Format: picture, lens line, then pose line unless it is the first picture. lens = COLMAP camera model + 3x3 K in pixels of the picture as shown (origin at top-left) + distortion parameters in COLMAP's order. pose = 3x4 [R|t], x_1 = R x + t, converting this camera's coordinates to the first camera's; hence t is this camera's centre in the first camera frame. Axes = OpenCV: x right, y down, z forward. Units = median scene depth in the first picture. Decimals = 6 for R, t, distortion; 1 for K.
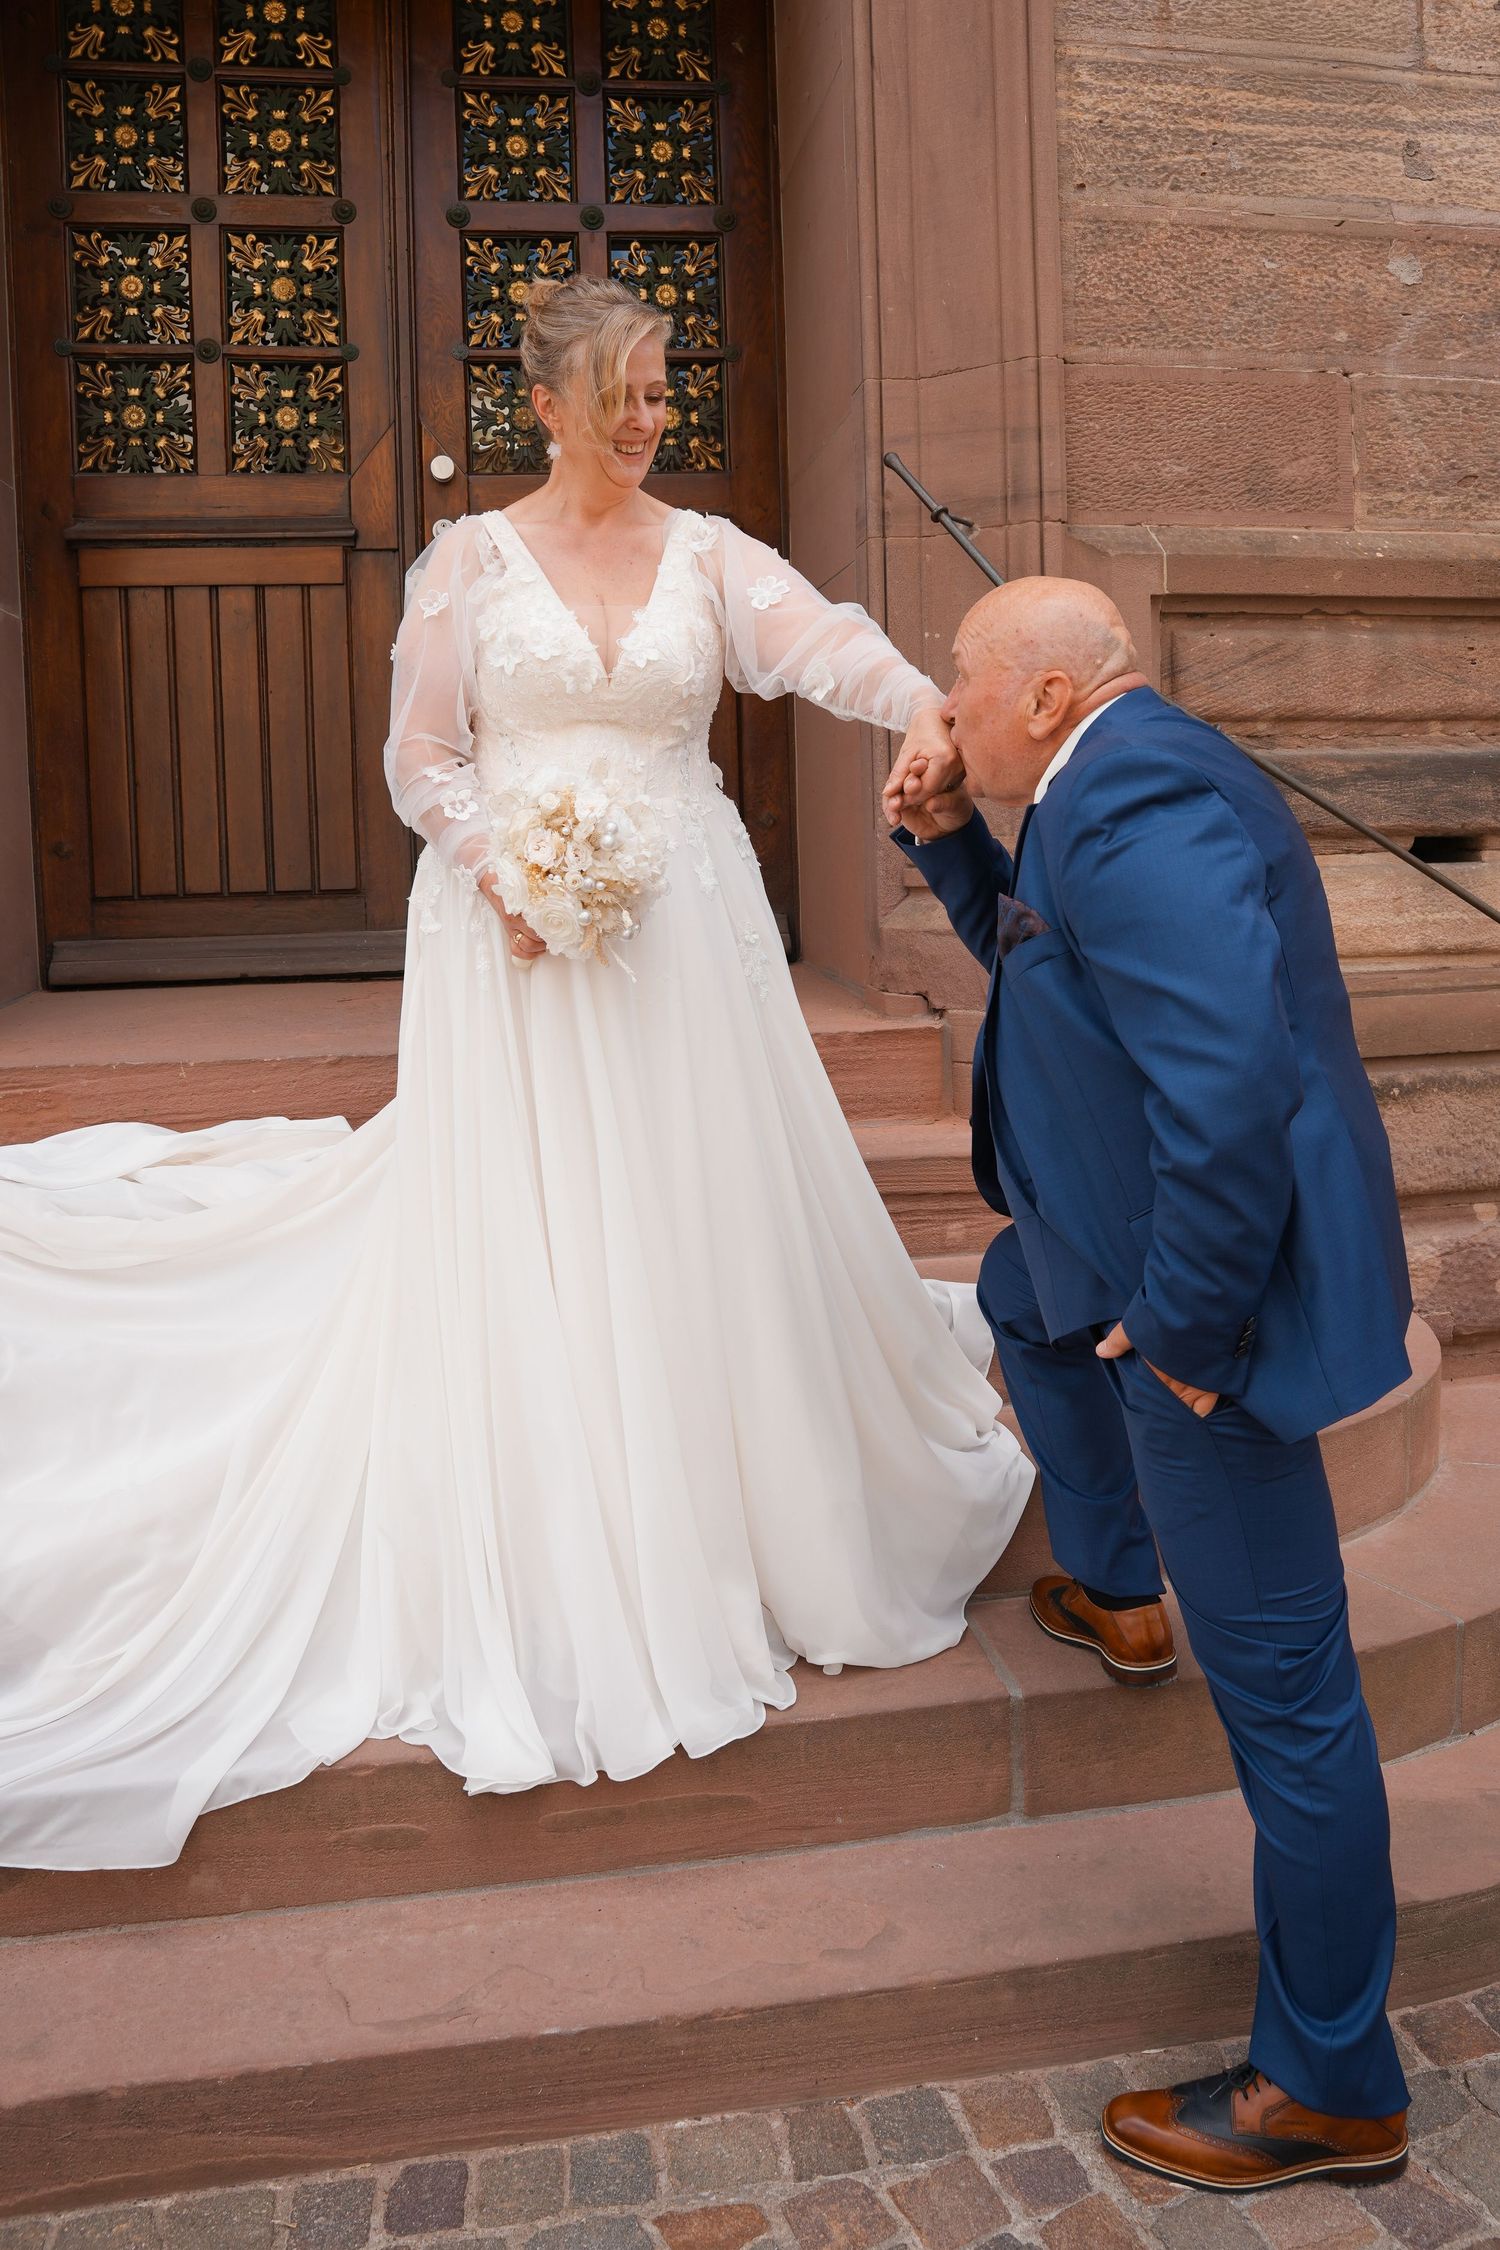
lens RADIAL K [[1870.0, 0, 841.3], [0, 1870.0, 992.5], [0, 0, 1]] dist [-0.140707, 0.110938]
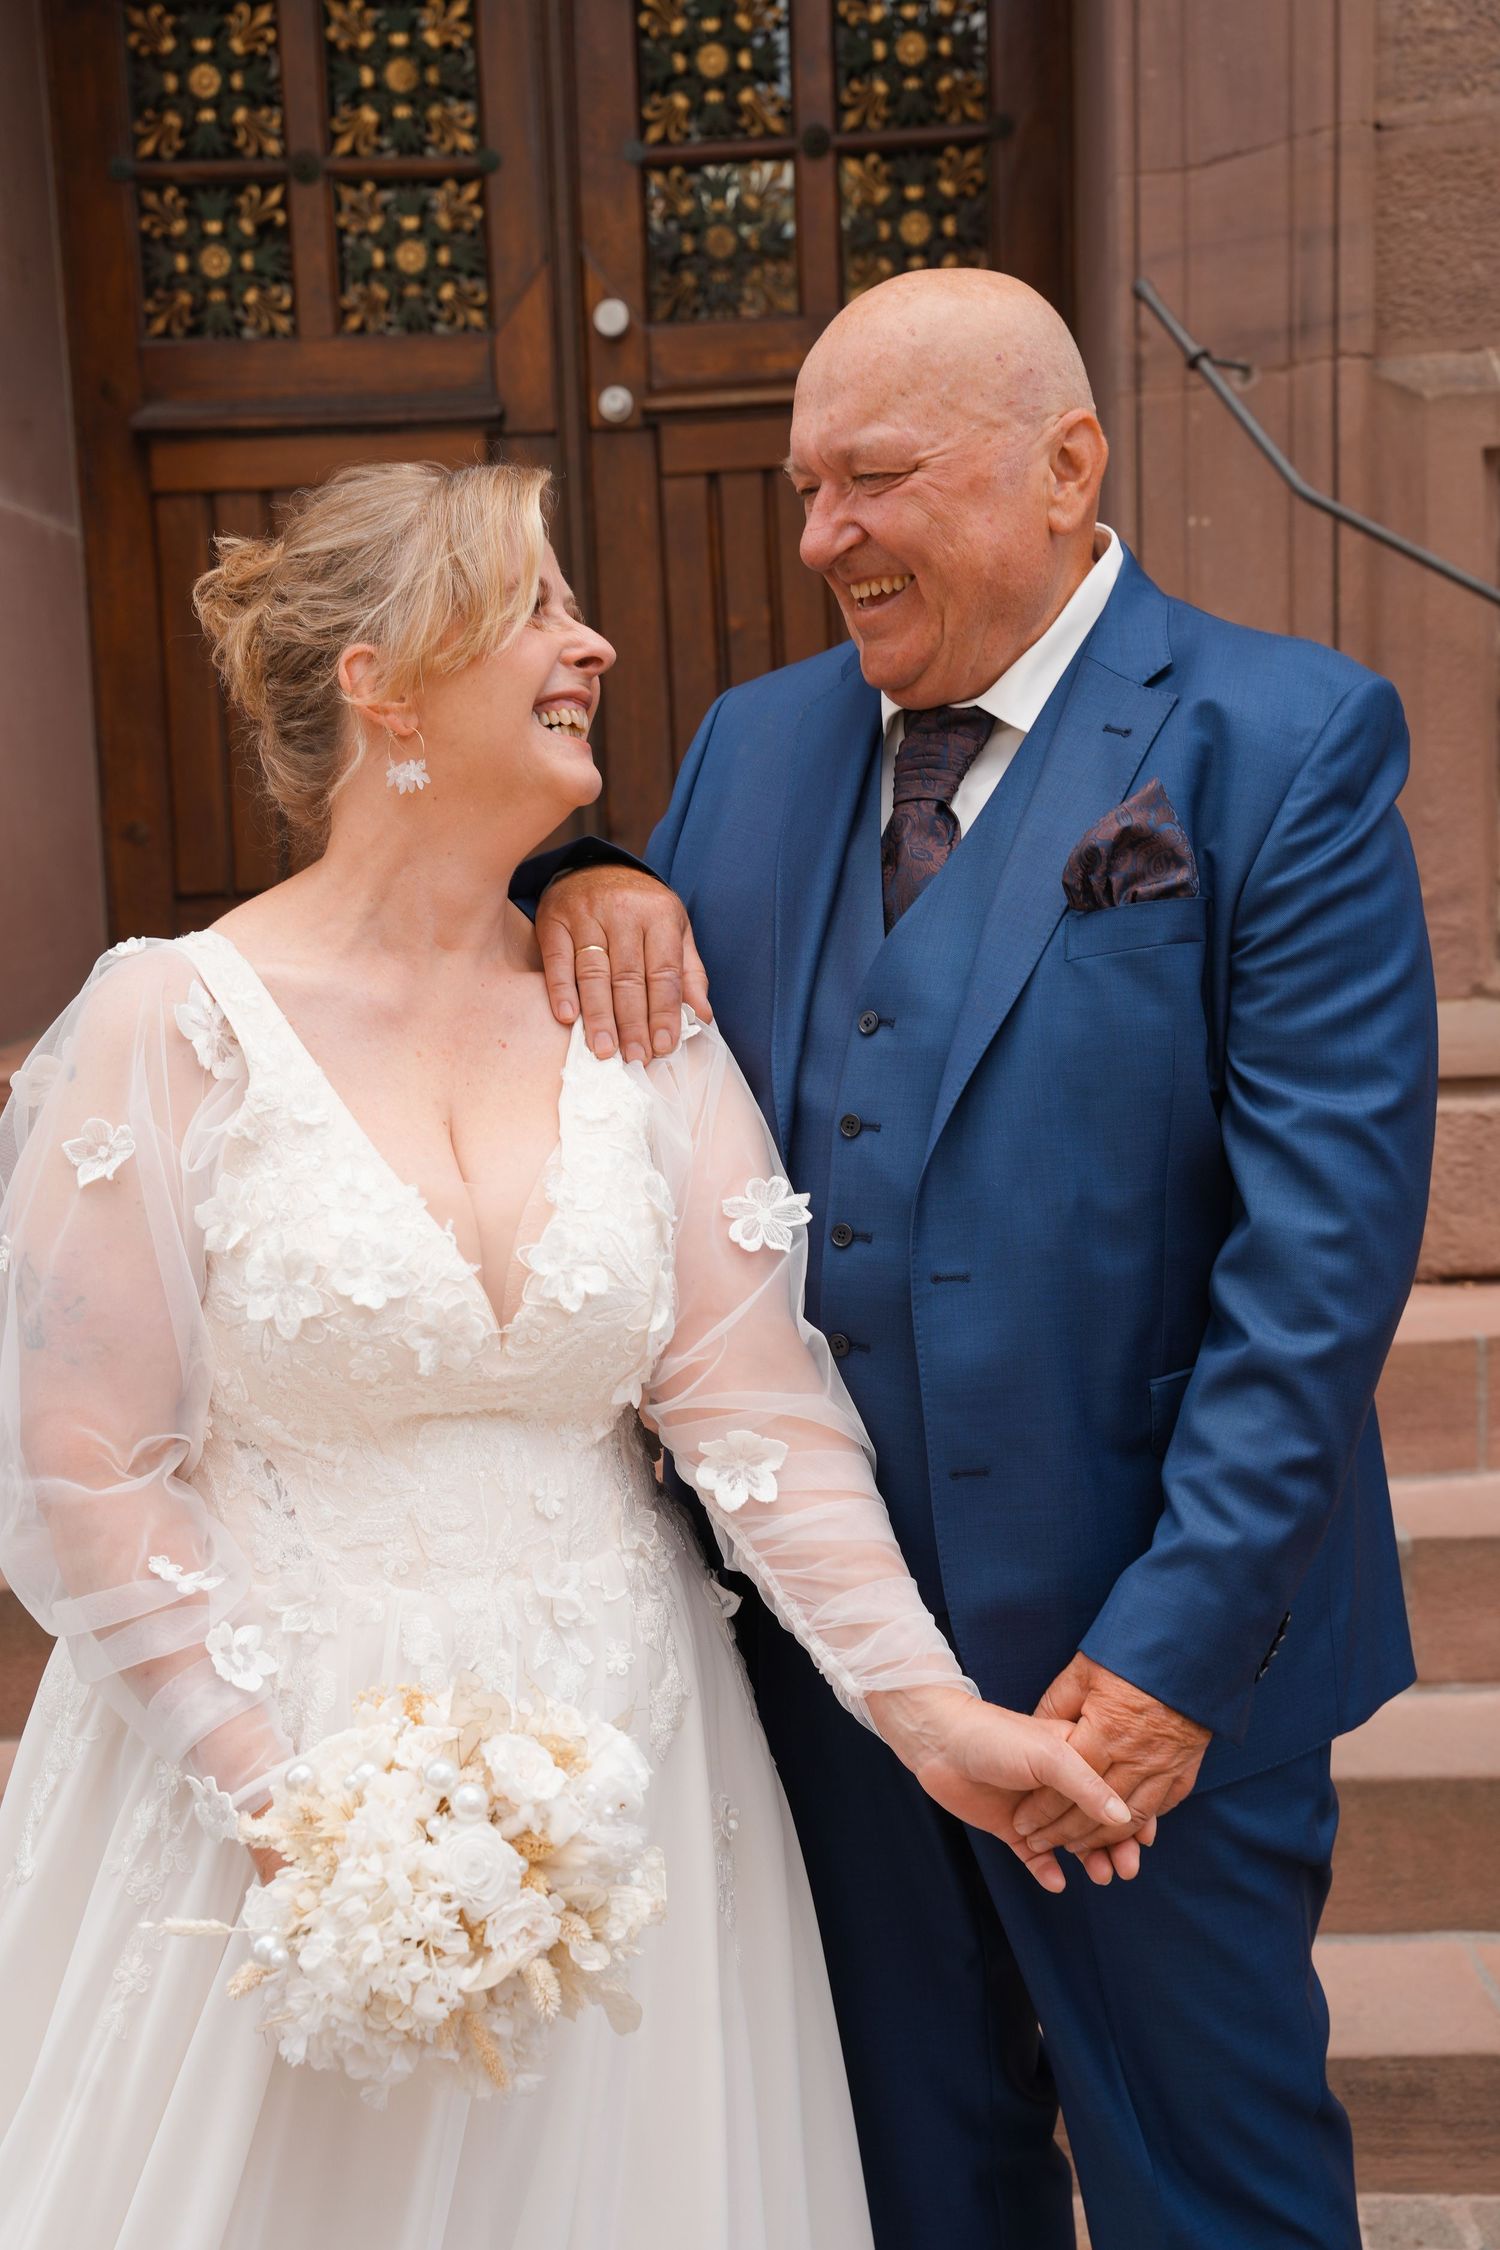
lens RADIAL K [[3088.7, 0, 709.0], [0, 3088.7, 1129.0], [0, 0, 1]] dist [0.236264, 0.020646]
pose [[0.972115, 0.003255, -0.234480, 0.128241], [-0.003057, 0.999995, 0.001208, 0.047458], [0.234483, -0.000457, 0.972120, -0.250378]]
